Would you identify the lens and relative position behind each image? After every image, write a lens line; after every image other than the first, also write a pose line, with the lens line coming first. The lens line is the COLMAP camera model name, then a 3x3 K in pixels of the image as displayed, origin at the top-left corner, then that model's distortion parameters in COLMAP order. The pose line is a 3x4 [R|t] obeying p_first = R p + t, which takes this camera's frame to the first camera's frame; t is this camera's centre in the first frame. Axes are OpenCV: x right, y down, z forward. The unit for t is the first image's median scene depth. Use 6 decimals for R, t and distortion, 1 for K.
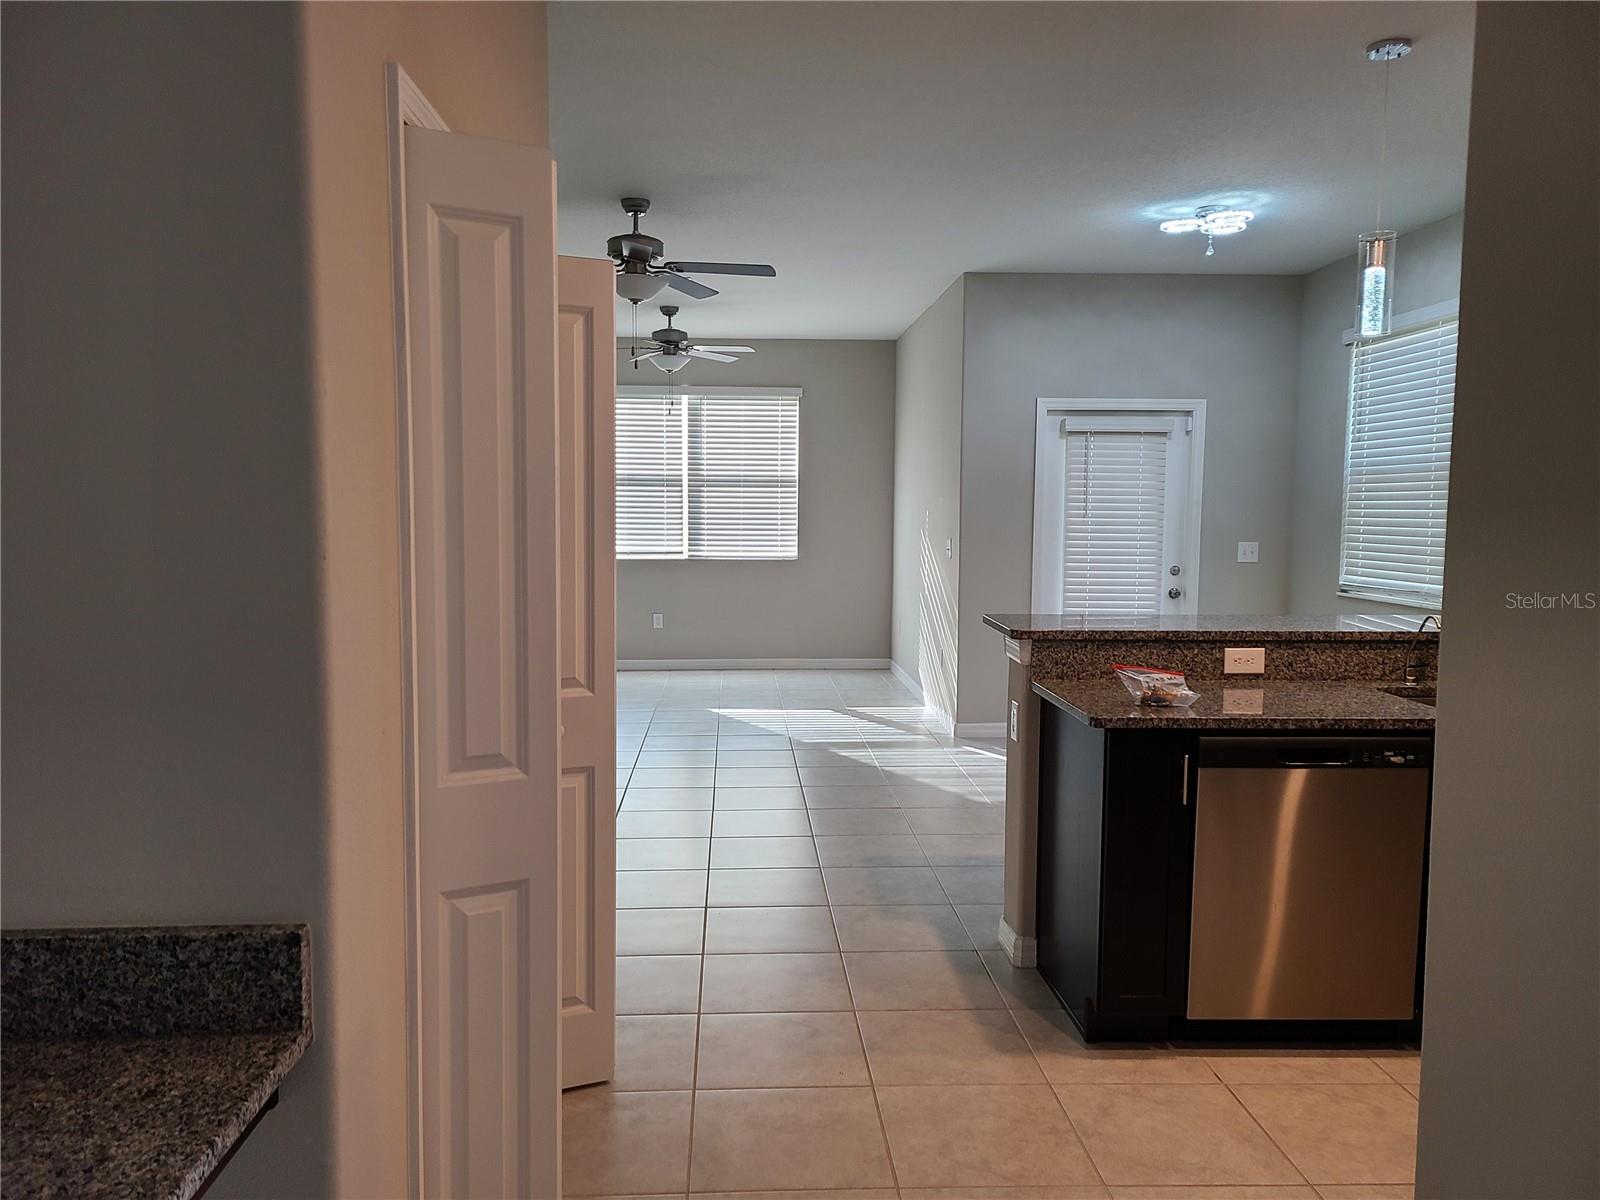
lens RADIAL K [[1181.9, 0, 786.6], [0, 1181.9, 602.0], [0, 0, 1]] dist [0.061140, -0.033647]
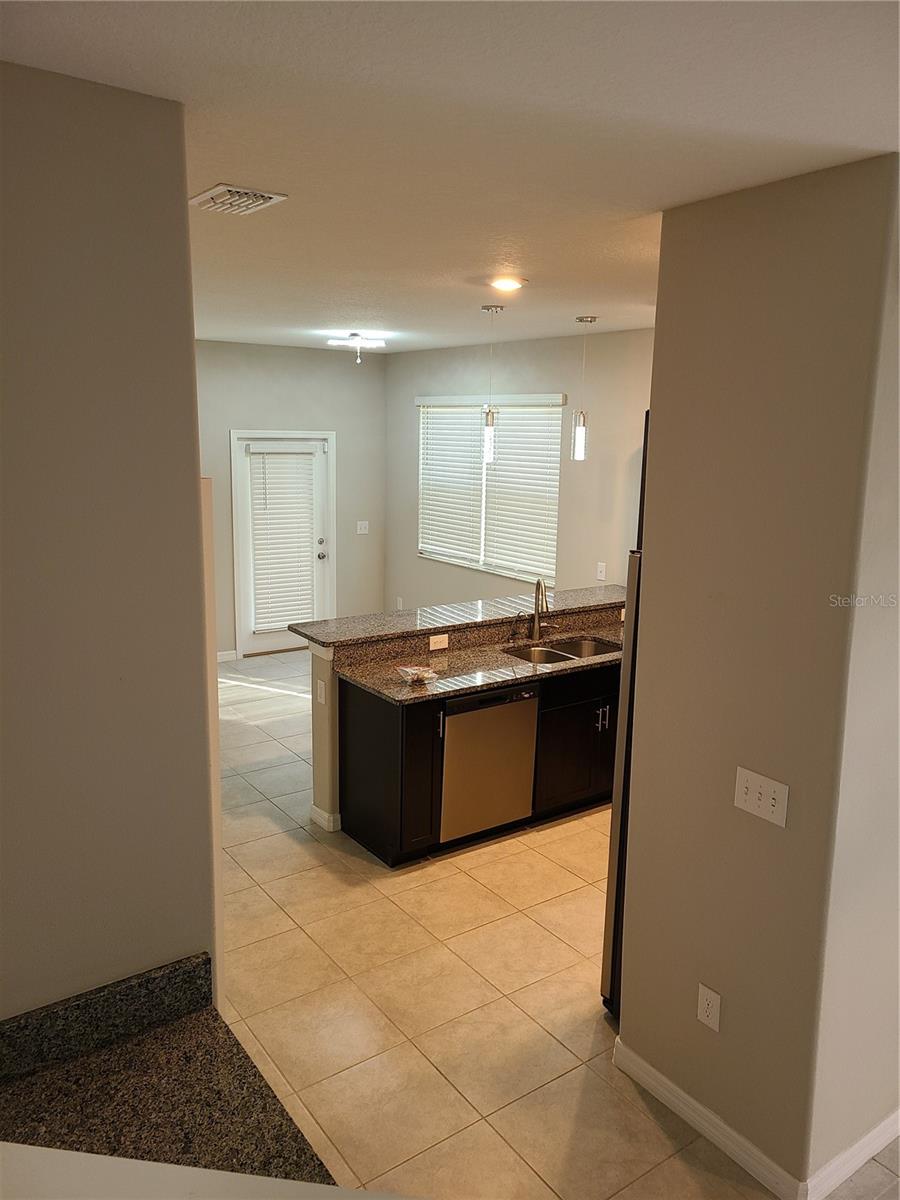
lens RADIAL K [[886.4, 0, 455.8], [0, 886.4, 597.3], [0, 0, 1]] dist [0.061140, -0.033647]
pose [[0.839499, -0.093643, 0.535231, -0.319671], [0.033052, 0.992014, 0.121720, -0.185274], [-0.542355, -0.084494, 0.835890, -0.150120]]
